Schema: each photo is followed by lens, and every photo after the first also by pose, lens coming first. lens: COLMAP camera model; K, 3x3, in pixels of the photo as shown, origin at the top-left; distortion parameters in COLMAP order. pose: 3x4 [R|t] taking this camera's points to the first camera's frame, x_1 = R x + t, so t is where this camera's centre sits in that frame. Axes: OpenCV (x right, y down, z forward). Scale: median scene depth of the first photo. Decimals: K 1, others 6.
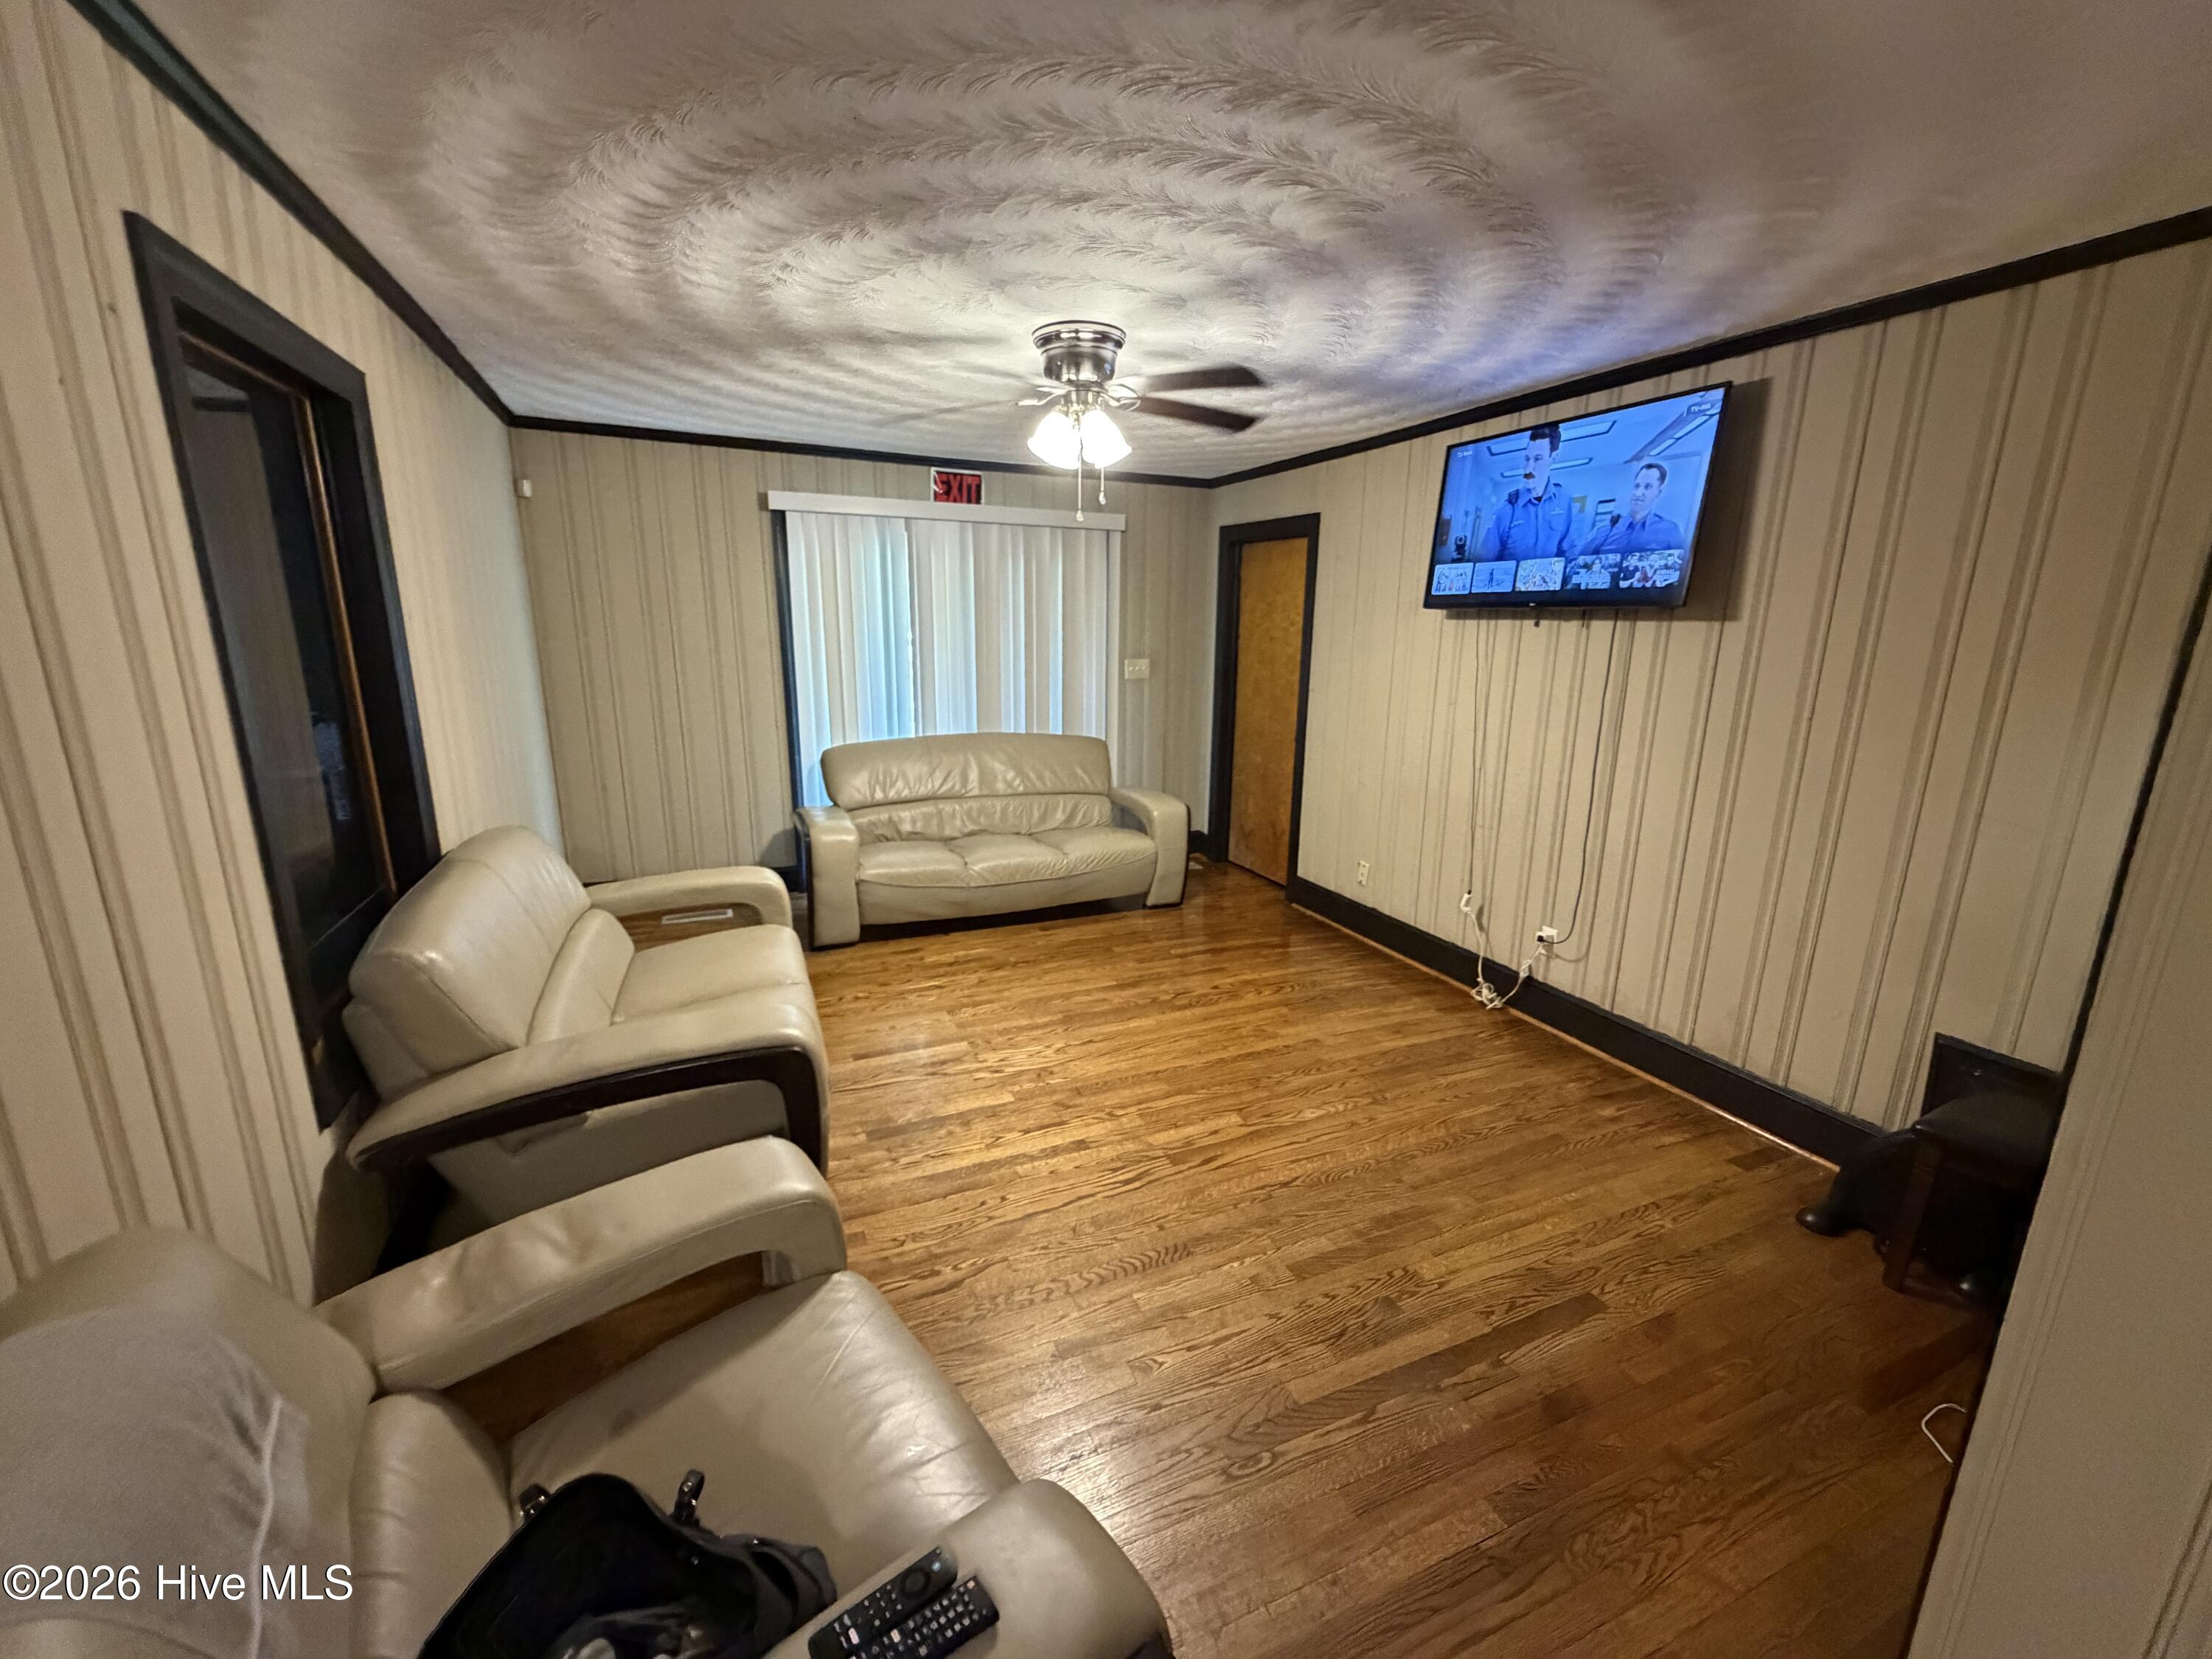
lens RADIAL K [[874.0, 0, 1097.9], [0, 874.0, 829.3], [0, 0, 1]] dist [-0.001810, 0.000173]
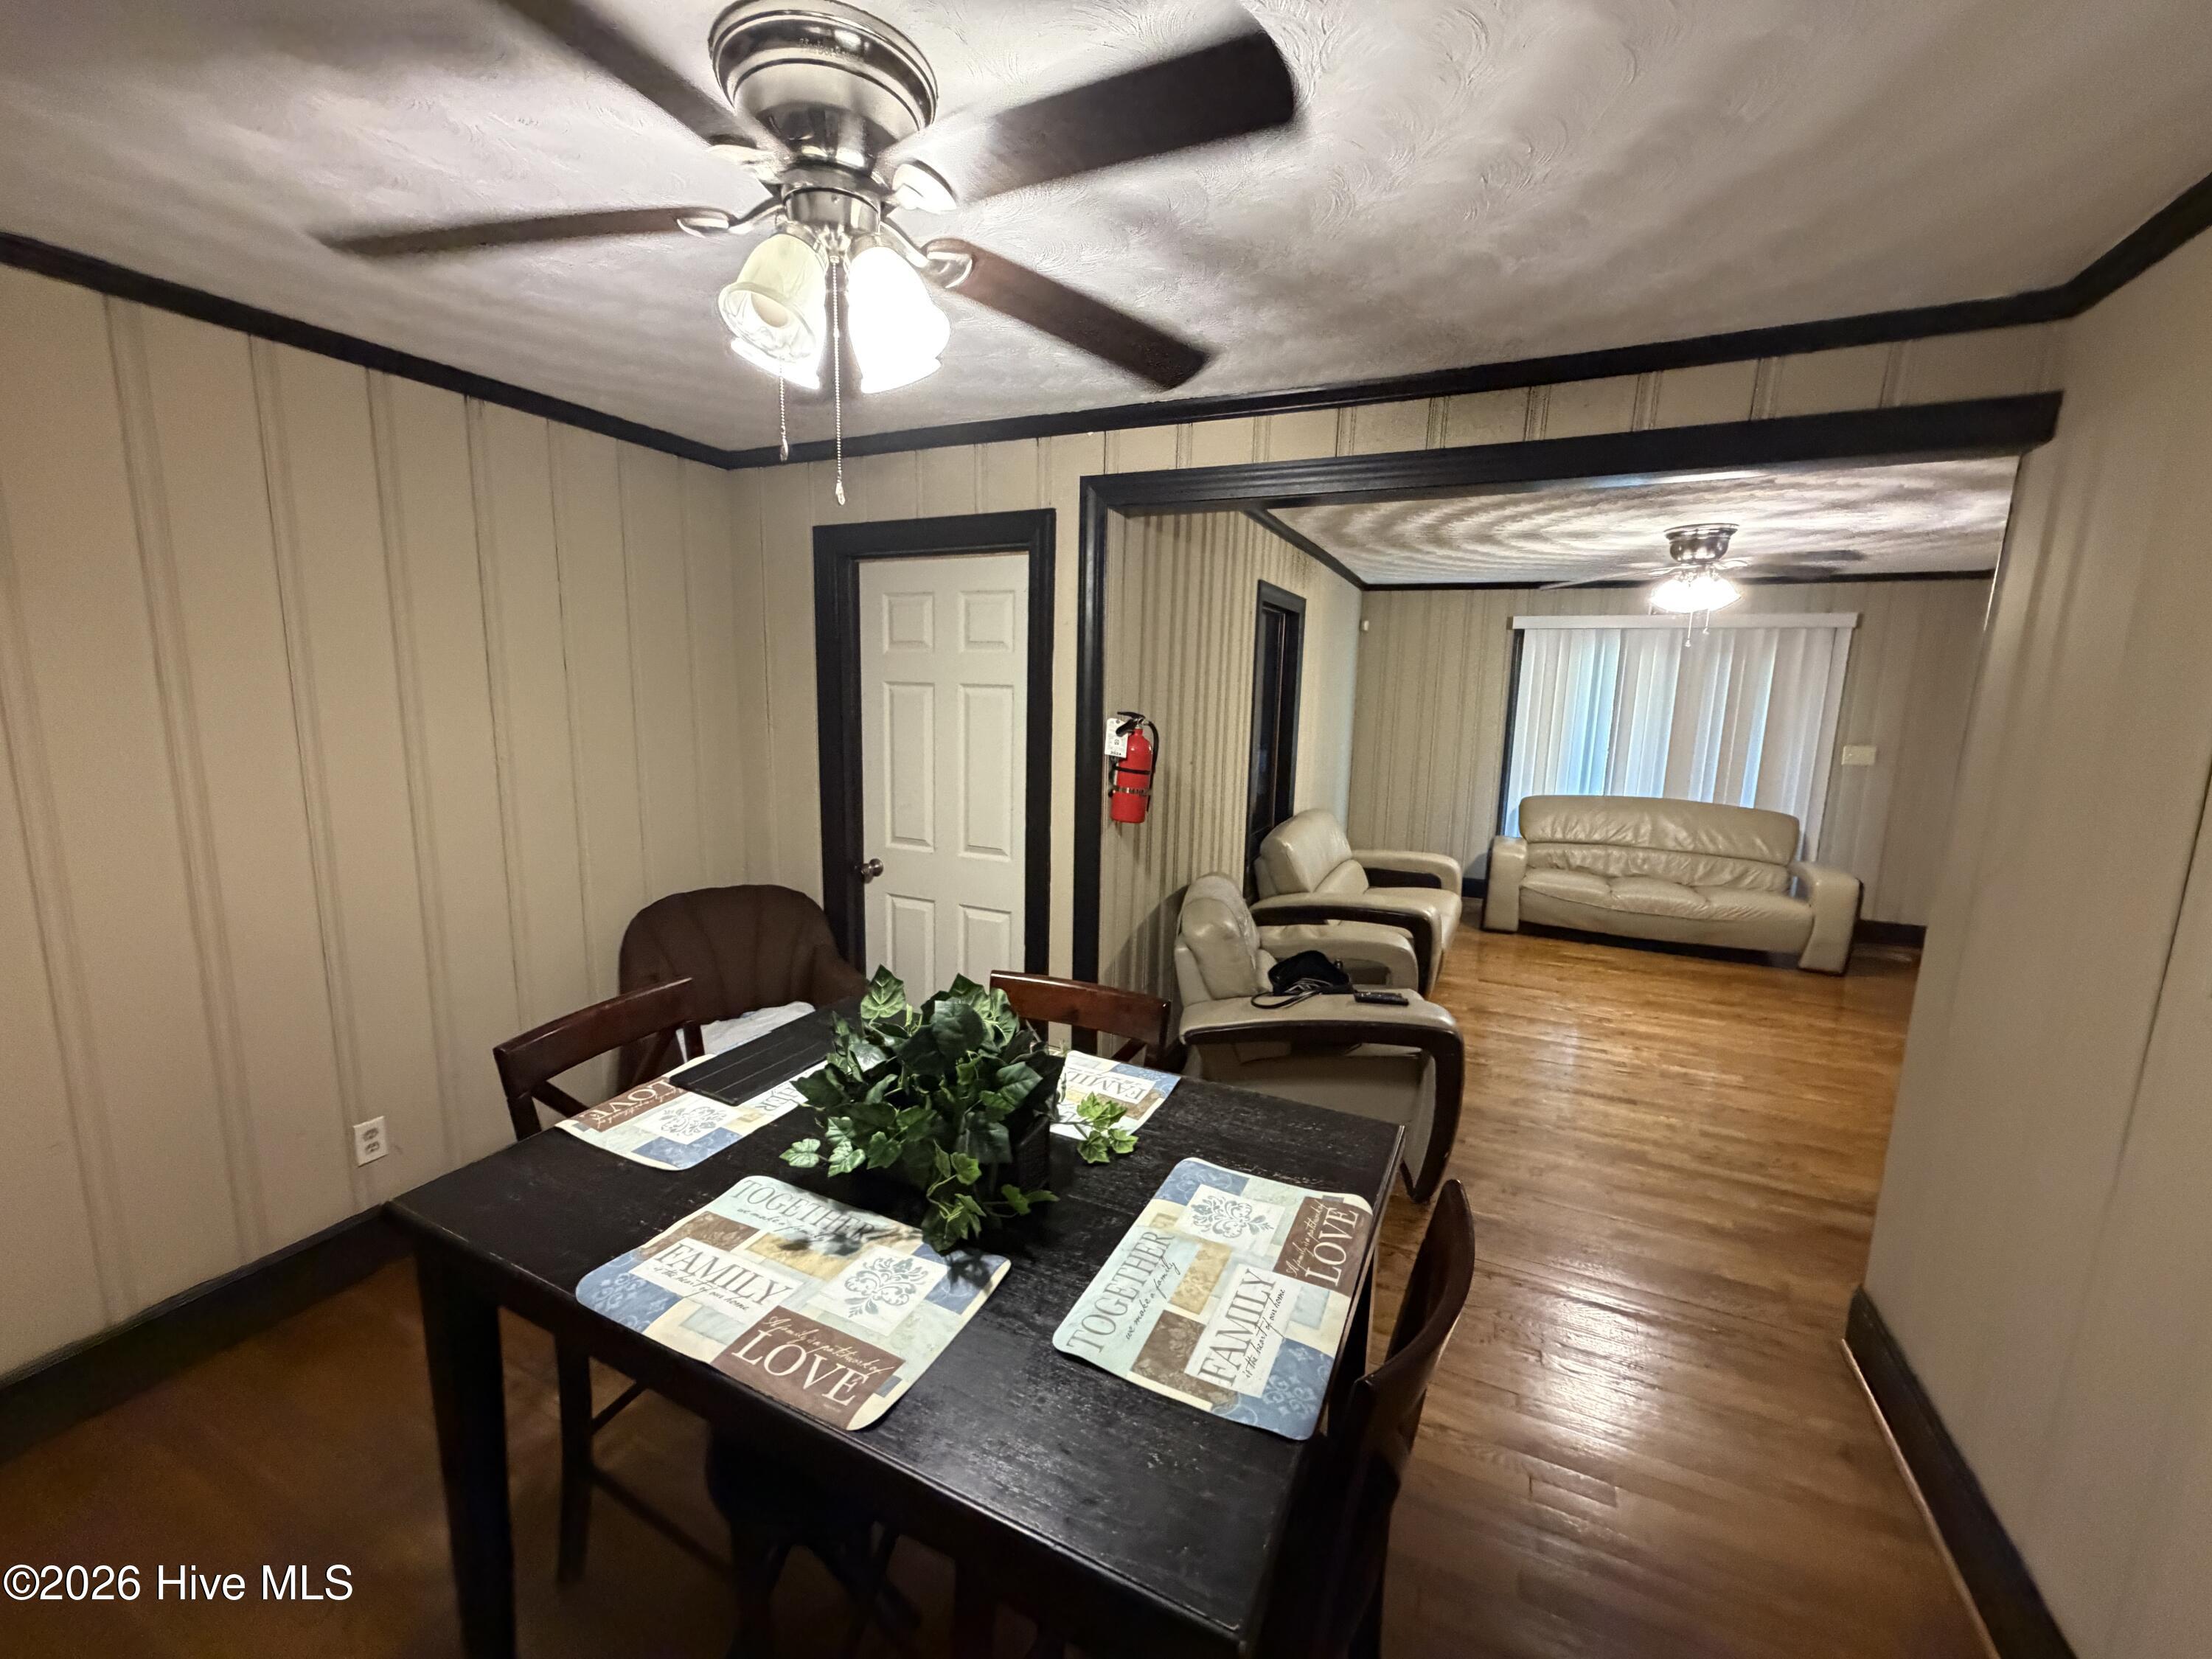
lens RADIAL K [[874.0, 0, 1097.9], [0, 874.0, 829.3], [0, 0, 1]] dist [-0.001810, 0.000173]
pose [[0.658517, 0.125138, -0.742088, 0.305533], [-0.183093, 0.983090, 0.003305, 0.085442], [0.729953, 0.133695, 0.670294, -0.454181]]
